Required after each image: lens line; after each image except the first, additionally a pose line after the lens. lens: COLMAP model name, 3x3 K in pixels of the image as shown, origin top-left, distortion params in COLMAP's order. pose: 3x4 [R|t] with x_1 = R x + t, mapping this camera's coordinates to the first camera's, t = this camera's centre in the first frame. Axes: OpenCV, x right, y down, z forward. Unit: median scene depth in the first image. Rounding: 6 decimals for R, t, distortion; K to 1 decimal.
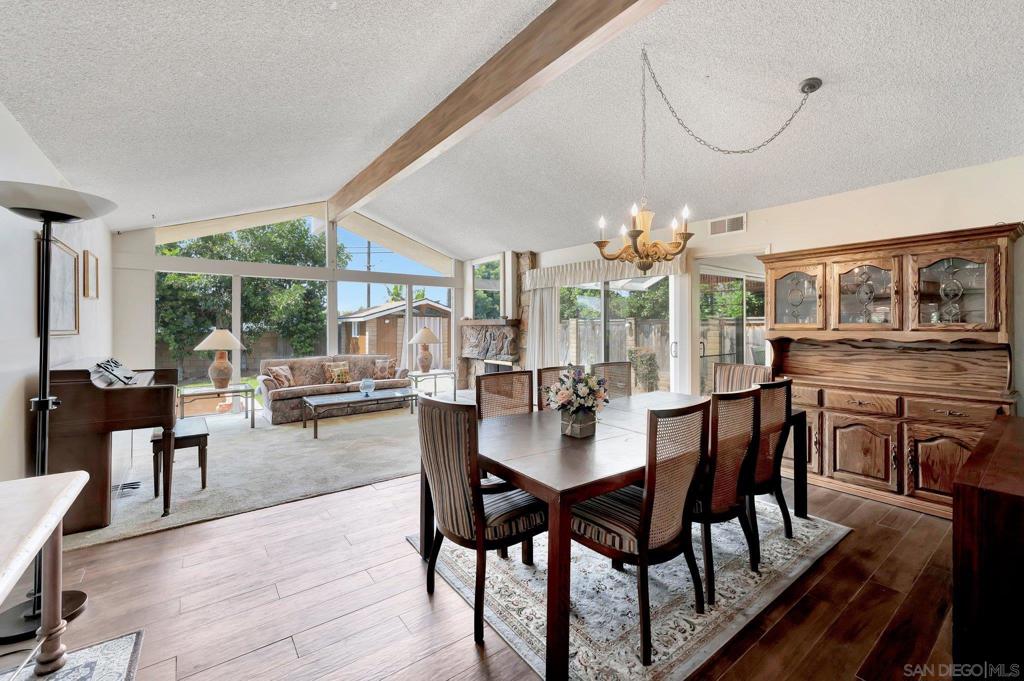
lens RADIAL K [[427.2, 0, 516.1], [0, 427.2, 318.4], [0, 0, 1]] dist [-0.000259, -0.000110]
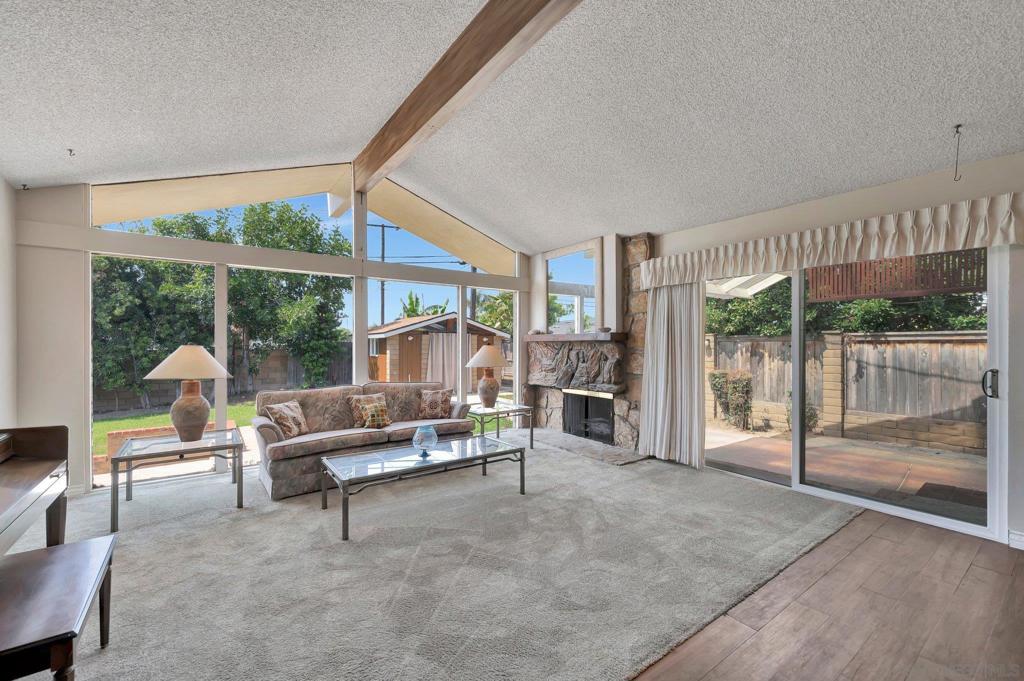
lens RADIAL K [[421.0, 0, 512.0], [0, 421.0, 340.5], [0, 0, 1]] dist [-0.000112, 0.000062]
pose [[0.999736, 0.002336, -0.022866, -0.161767], [-0.002155, 0.999966, 0.007901, 0.009678], [0.022884, -0.007849, 0.999707, 0.307804]]
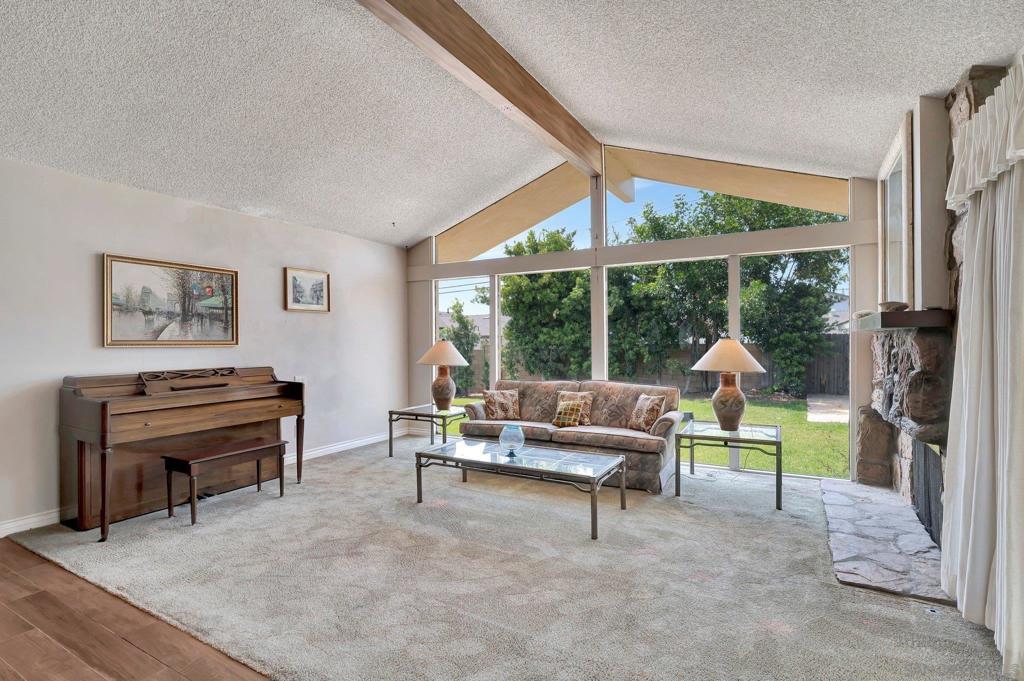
lens RADIAL K [[489.8, 0, 512.0], [0, 489.8, 340.5], [0, 0, 1]] dist [-0.004970, -0.000519]
pose [[0.399839, 0.001716, -0.916584, 0.202317], [0.021464, 0.999707, 0.011234, 0.013150], [0.916334, -0.024165, 0.399685, 0.564538]]
